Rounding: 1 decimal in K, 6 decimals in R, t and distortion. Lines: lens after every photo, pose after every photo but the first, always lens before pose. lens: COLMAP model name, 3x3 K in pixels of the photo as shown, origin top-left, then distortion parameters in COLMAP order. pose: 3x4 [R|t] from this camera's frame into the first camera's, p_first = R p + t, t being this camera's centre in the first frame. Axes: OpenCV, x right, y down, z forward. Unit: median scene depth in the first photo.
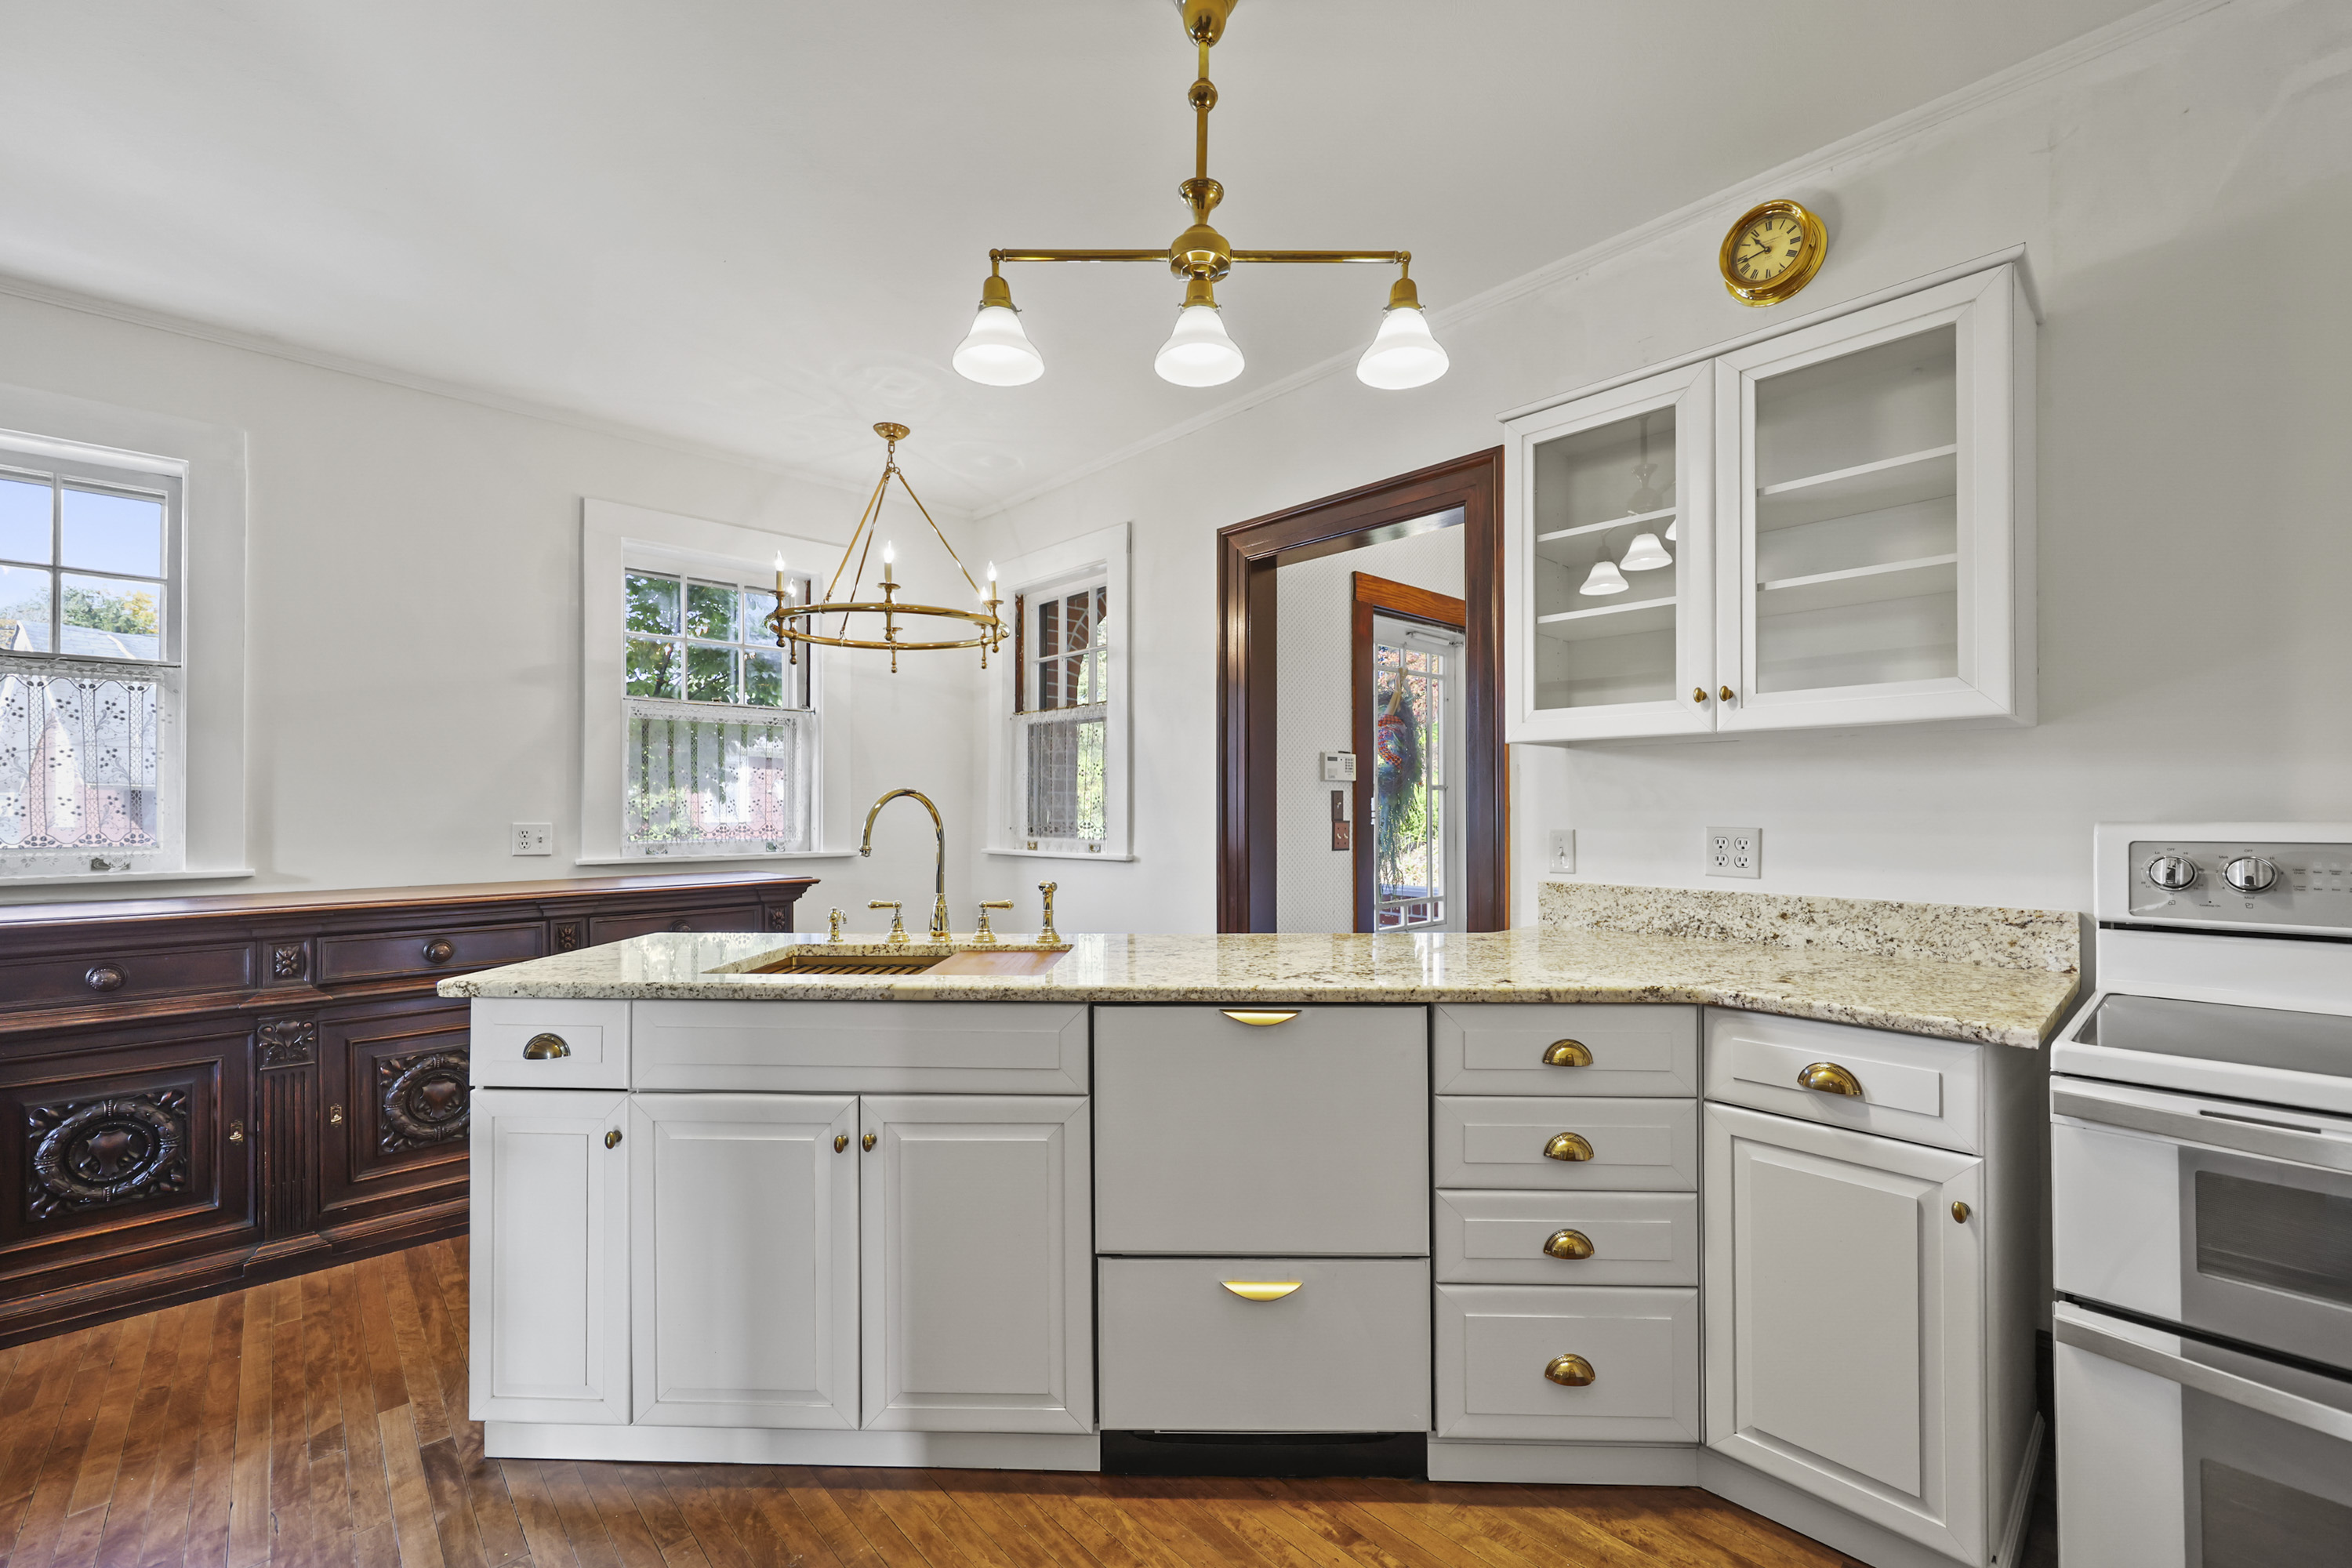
lens RADIAL K [[958.7, 0, 1174.9], [0, 958.7, 797.7], [0, 0, 1]] dist [0.001385, -0.000122]
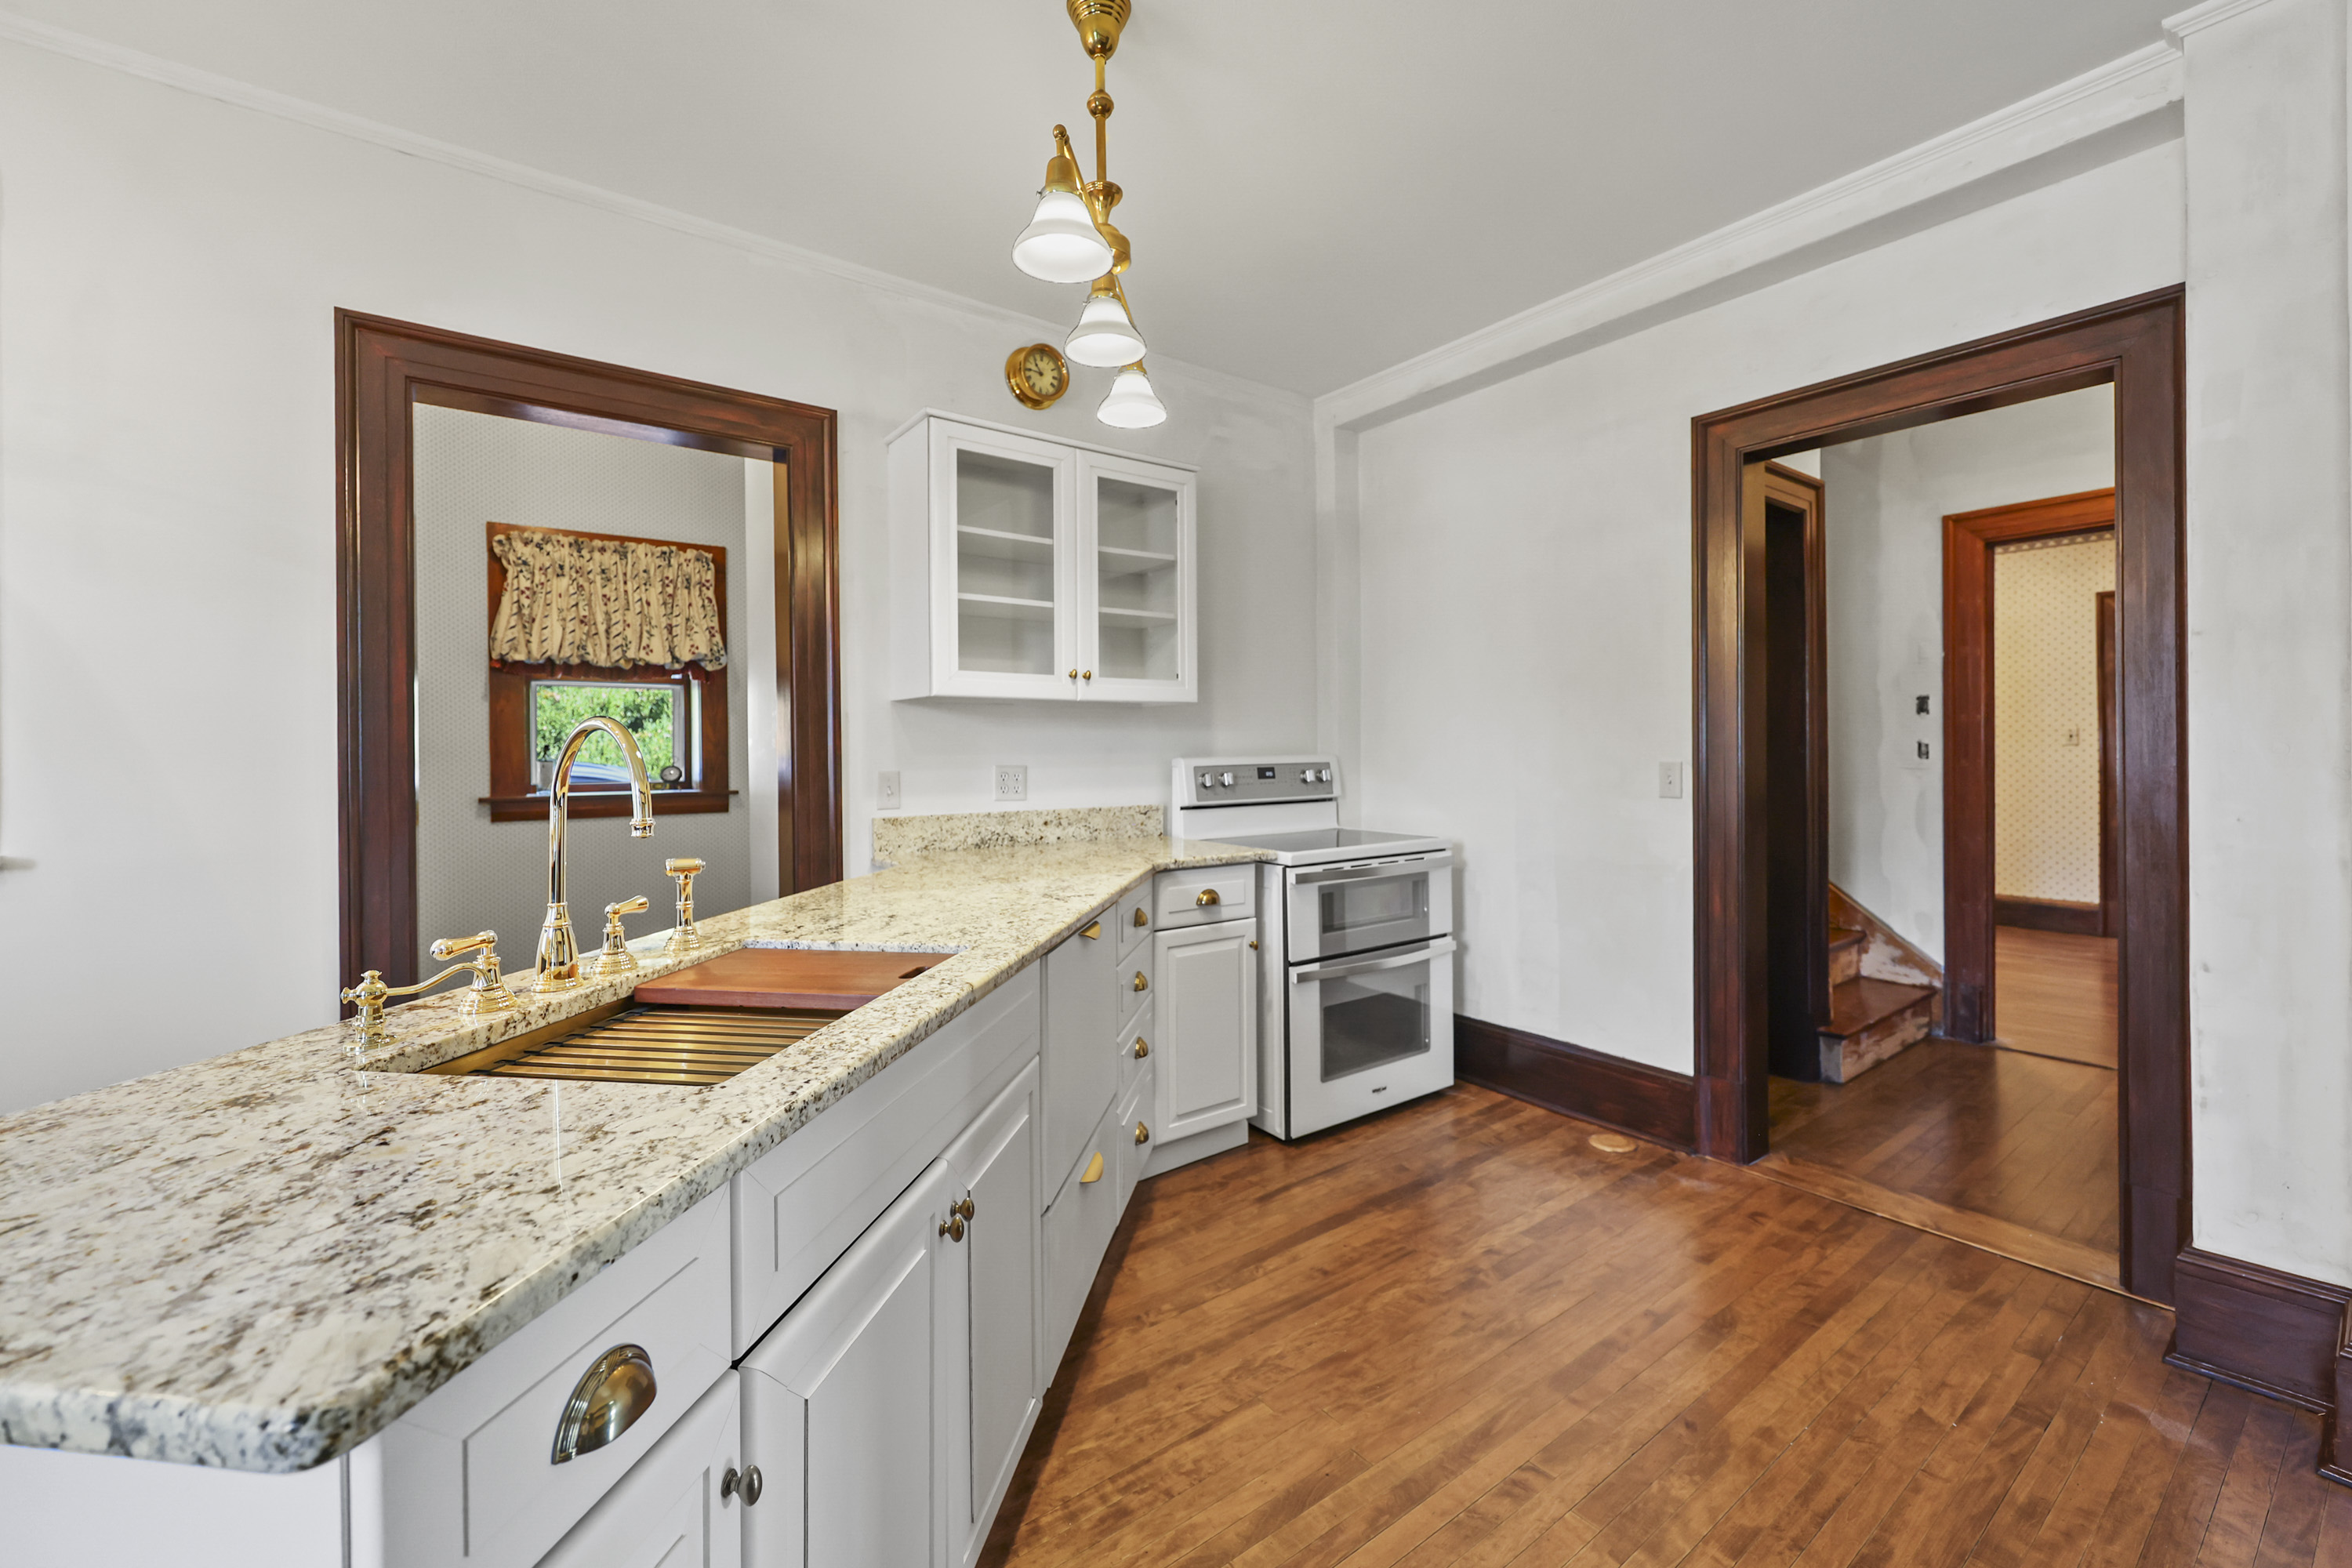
lens RADIAL K [[958.7, 0, 1176.5], [0, 958.7, 759.9], [0, 0, 1]] dist [0.001385, -0.000122]
pose [[0.113122, -0.007657, 0.993552, -0.861631], [-0.000148, 0.999970, 0.007723, 0.012741], [-0.993581, -0.001021, 0.113118, 0.647943]]
